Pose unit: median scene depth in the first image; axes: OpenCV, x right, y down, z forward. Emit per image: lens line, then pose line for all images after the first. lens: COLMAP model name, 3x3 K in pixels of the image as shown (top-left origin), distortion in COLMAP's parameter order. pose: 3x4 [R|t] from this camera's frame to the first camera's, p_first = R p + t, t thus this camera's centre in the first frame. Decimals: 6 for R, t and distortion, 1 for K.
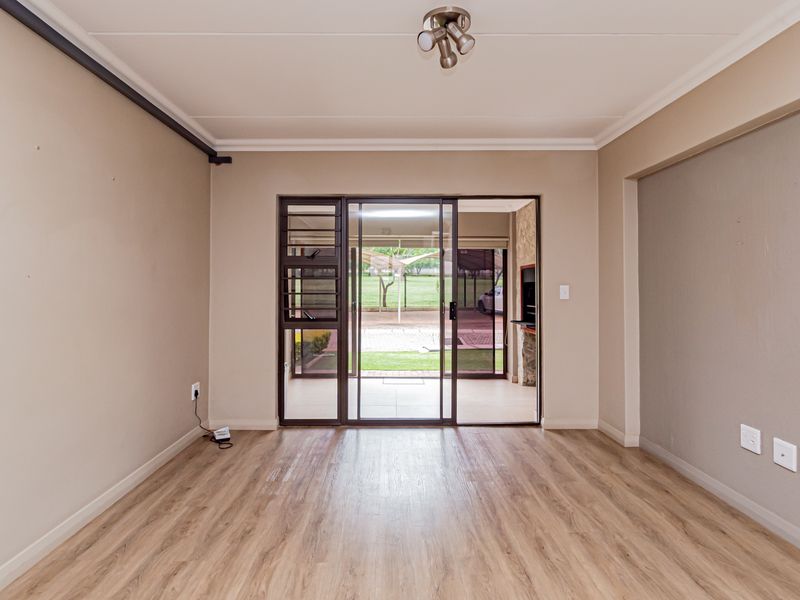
lens RADIAL K [[477.1, 0, 399.5], [0, 477.1, 295.1], [0, 0, 1]] dist [0.005264, 0.003295]
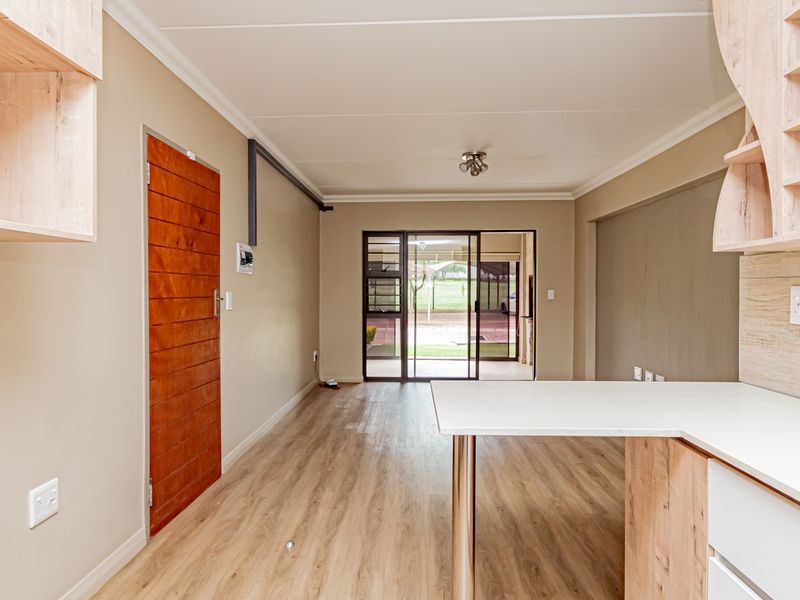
lens RADIAL K [[477.1, 0, 399.5], [0, 477.1, 295.1], [0, 0, 1]] dist [0.005264, 0.003295]
pose [[0.998715, 0.003123, -0.050583, -0.054401], [-0.003497, 0.999967, -0.007309, 0.007695], [0.050558, 0.007476, 0.998693, -0.496399]]
